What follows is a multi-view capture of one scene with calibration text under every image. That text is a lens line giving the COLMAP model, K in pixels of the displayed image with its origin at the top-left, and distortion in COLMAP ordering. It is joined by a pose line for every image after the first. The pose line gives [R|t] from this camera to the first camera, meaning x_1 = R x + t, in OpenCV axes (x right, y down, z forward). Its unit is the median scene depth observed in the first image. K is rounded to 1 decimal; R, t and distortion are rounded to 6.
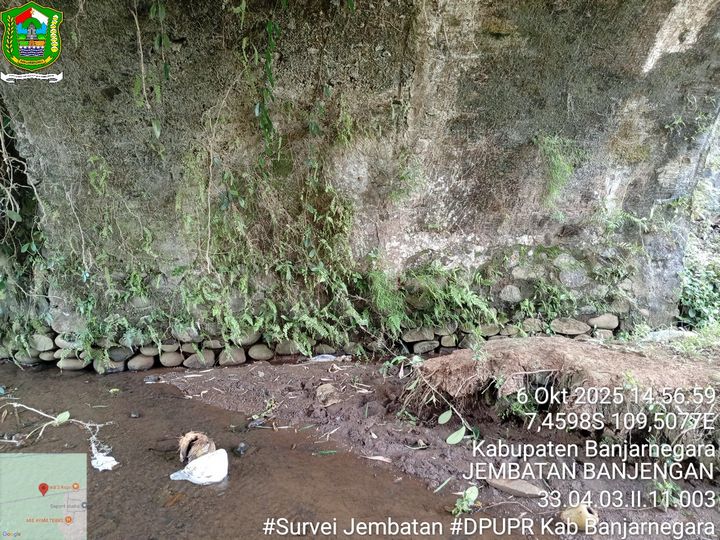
lens RADIAL K [[550.8, 0, 358.3], [0, 550.8, 271.7], [0, 0, 1]] dist [0.103772, -0.215608]
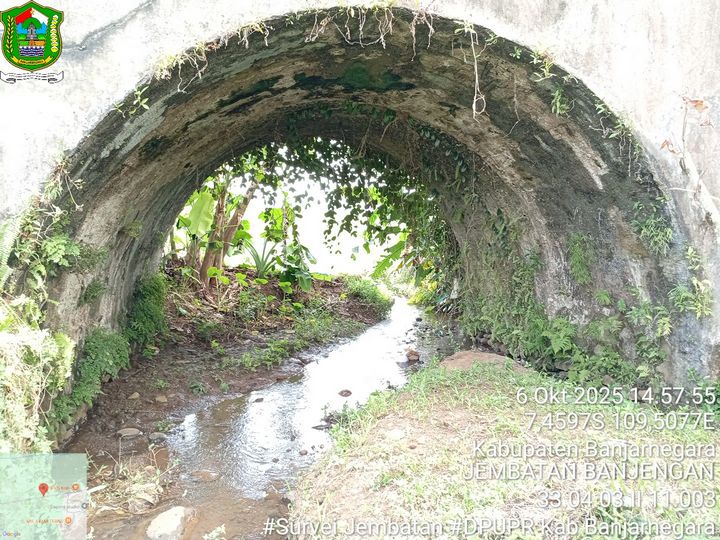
lens RADIAL K [[550.8, 0, 358.3], [0, 550.8, 271.7], [0, 0, 1]] dist [0.103772, -0.215608]
pose [[0.100291, 0.083903, -0.991414, 1.657282], [-0.174780, 0.982429, 0.065462, -0.144269], [0.979487, 0.166714, 0.113193, 0.300483]]
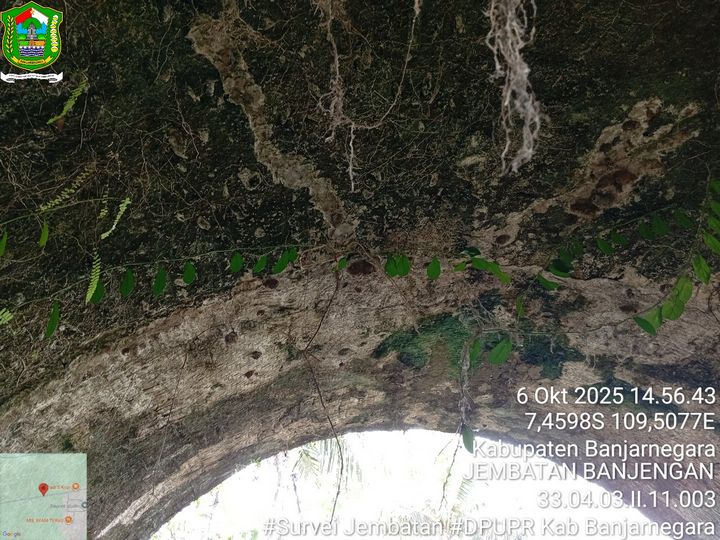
lens RADIAL K [[550.8, 0, 358.3], [0, 550.8, 271.7], [0, 0, 1]] dist [0.103772, -0.215608]
pose [[0.006660, 0.605692, 0.795671, -0.393831], [0.107419, 0.790651, -0.602770, -0.113749], [-0.994191, 0.089485, -0.059797, 0.567545]]
